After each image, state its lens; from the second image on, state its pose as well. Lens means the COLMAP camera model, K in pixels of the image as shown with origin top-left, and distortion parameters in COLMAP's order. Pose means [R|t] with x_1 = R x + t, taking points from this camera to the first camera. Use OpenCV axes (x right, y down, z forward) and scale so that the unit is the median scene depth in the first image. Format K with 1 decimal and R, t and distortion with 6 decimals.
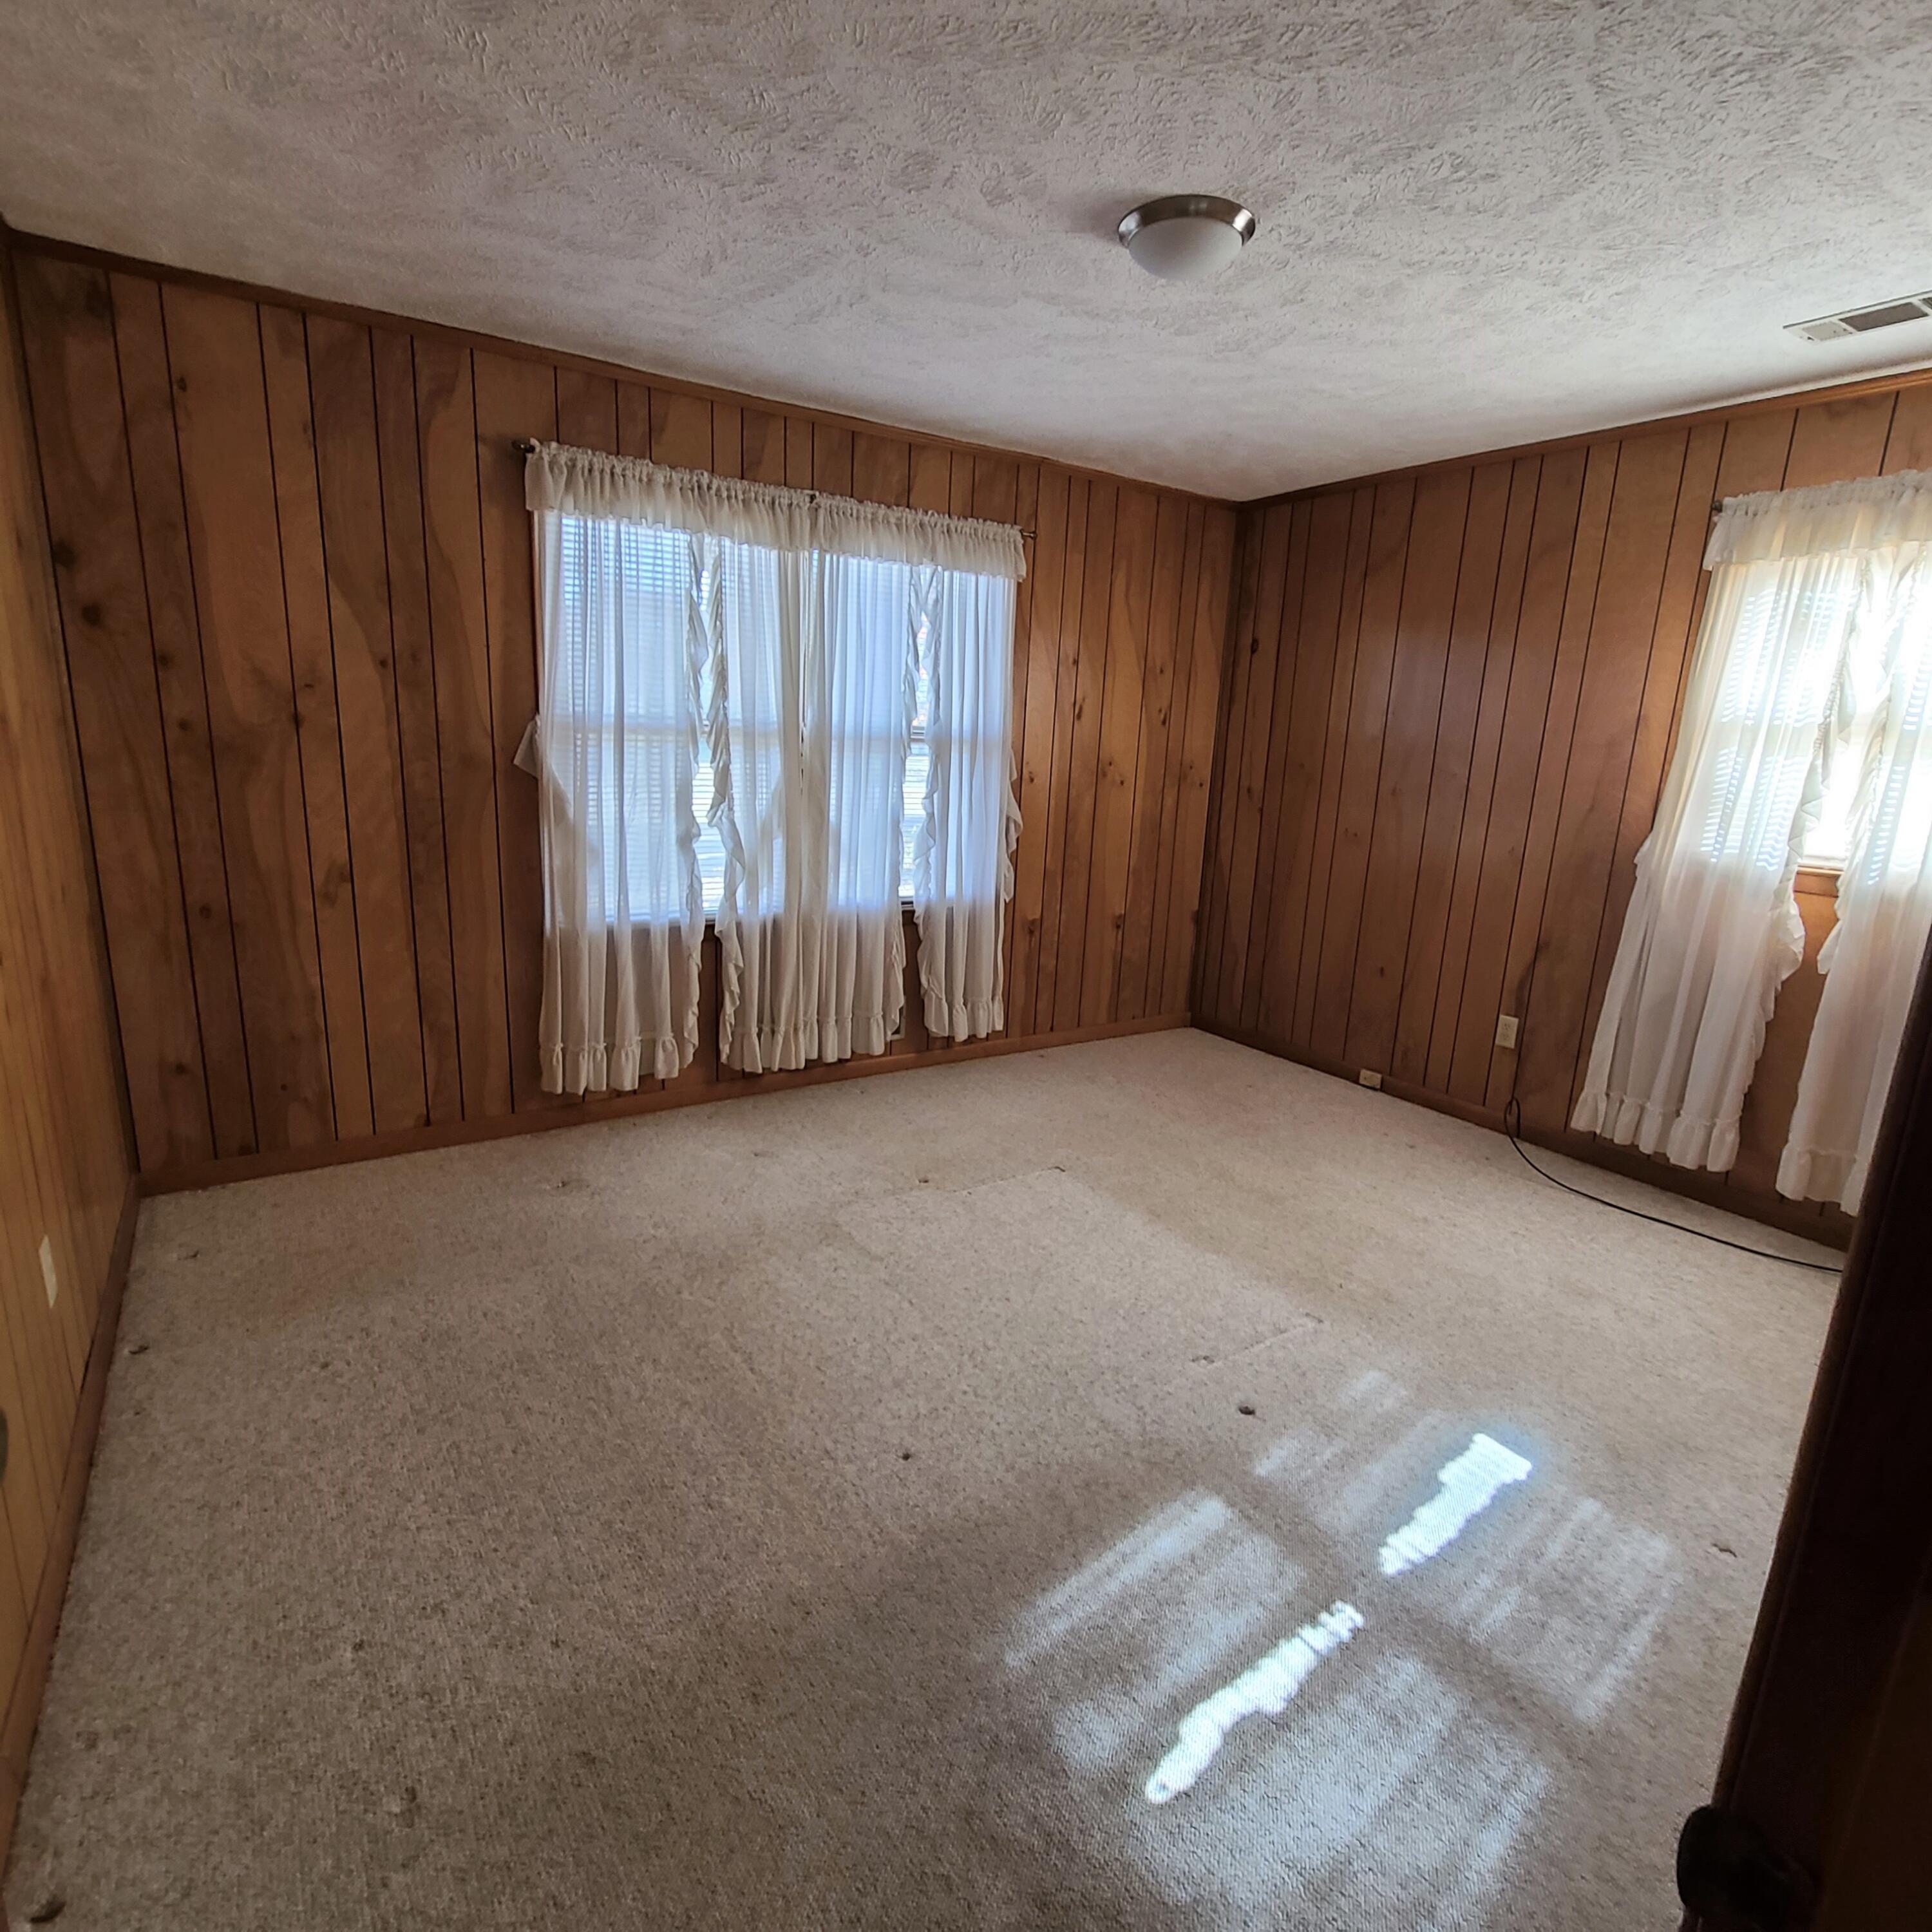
lens RADIAL K [[1049.8, 0, 961.0], [0, 1049.8, 965.9], [0, 0, 1]] dist [-0.007770, 0.003609]
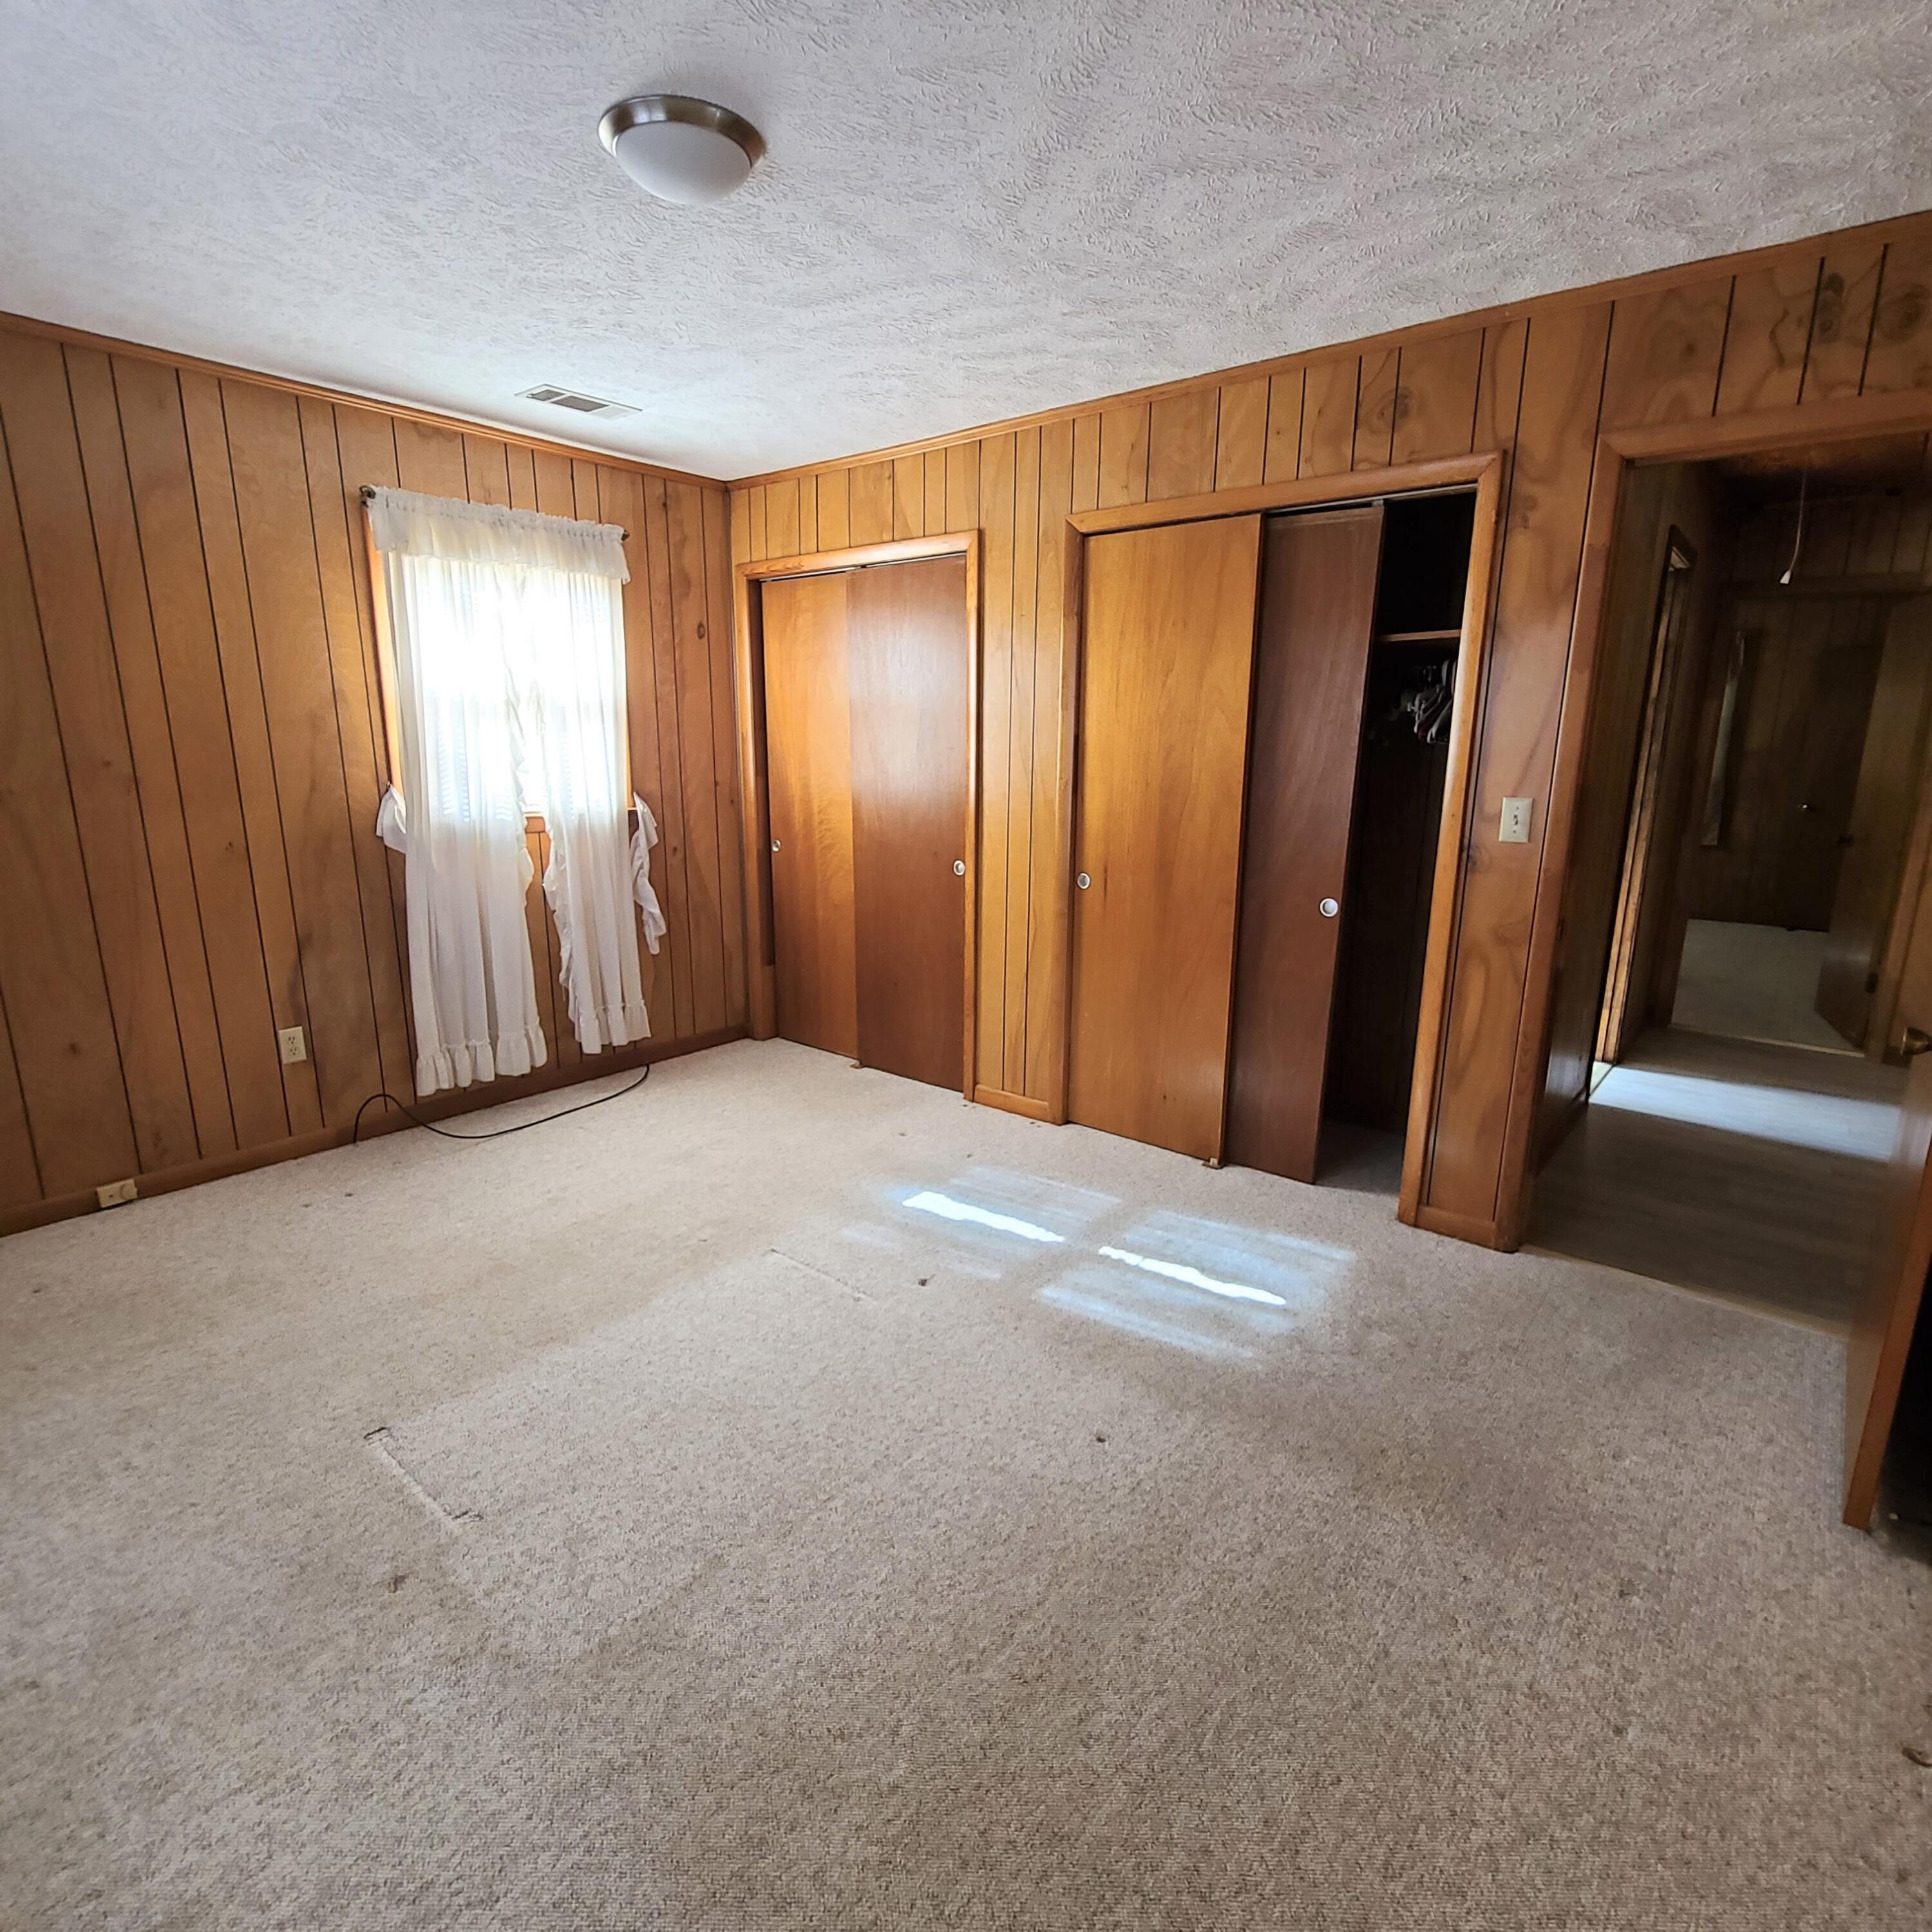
lens RADIAL K [[1049.8, 0, 963.7], [0, 1049.8, 977.4], [0, 0, 1]] dist [-0.007770, 0.003609]
pose [[-0.286934, -0.259344, 0.922176, -0.593204], [0.187114, 0.928940, 0.319467, -0.222953], [-0.939498, 0.264218, -0.218017, 0.851388]]
